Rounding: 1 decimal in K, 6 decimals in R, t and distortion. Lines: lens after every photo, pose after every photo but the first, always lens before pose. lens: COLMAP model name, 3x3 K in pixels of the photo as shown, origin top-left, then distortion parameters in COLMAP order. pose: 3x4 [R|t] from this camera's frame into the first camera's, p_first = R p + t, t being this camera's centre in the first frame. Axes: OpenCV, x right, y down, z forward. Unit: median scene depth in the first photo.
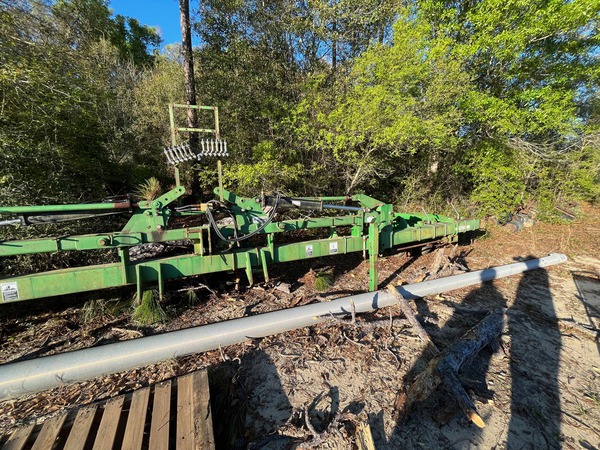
lens RADIAL K [[240.0, 0, 298.6], [0, 240.0, 222.6], [0, 0, 1]] dist [-0.001954, -0.000049]
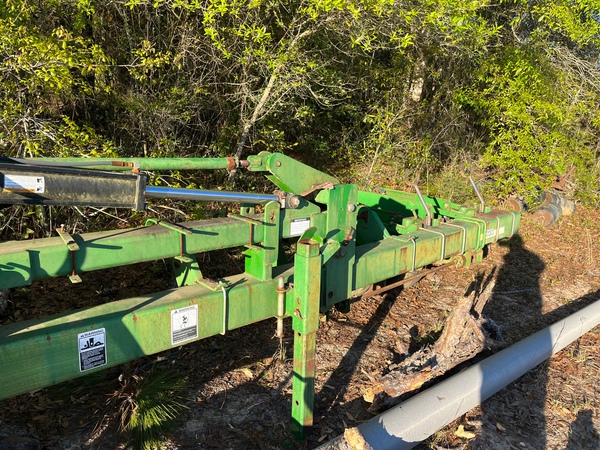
lens RADIAL K [[453.3, 0, 300.6], [0, 453.3, 225.2], [0, 0, 1]] dist [0.025861, -0.003593]
pose [[0.951395, -0.000626, 0.307972, 0.100707], [-0.028328, 0.995580, 0.089538, -0.075665], [-0.306667, -0.093910, 0.947173, 0.384434]]
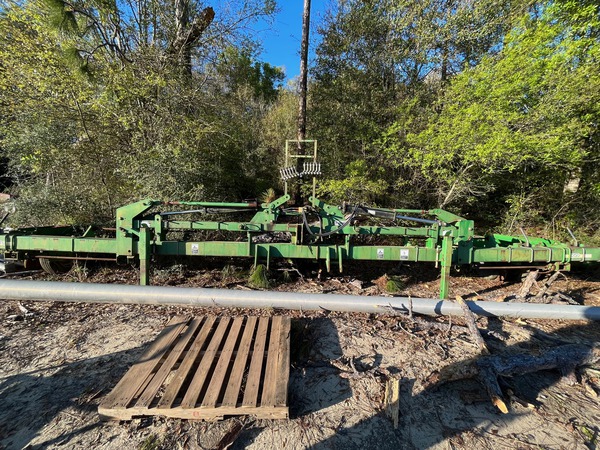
lens RADIAL K [[240.0, 0, 299.8], [0, 240.0, 224.1], [0, 0, 1]] dist [-0.001954, -0.000049]
pose [[0.920311, 0.081675, -0.382567, 0.107588], [-0.101851, 0.994261, -0.032747, 0.047888], [0.377696, 0.069103, 0.923347, -0.219007]]
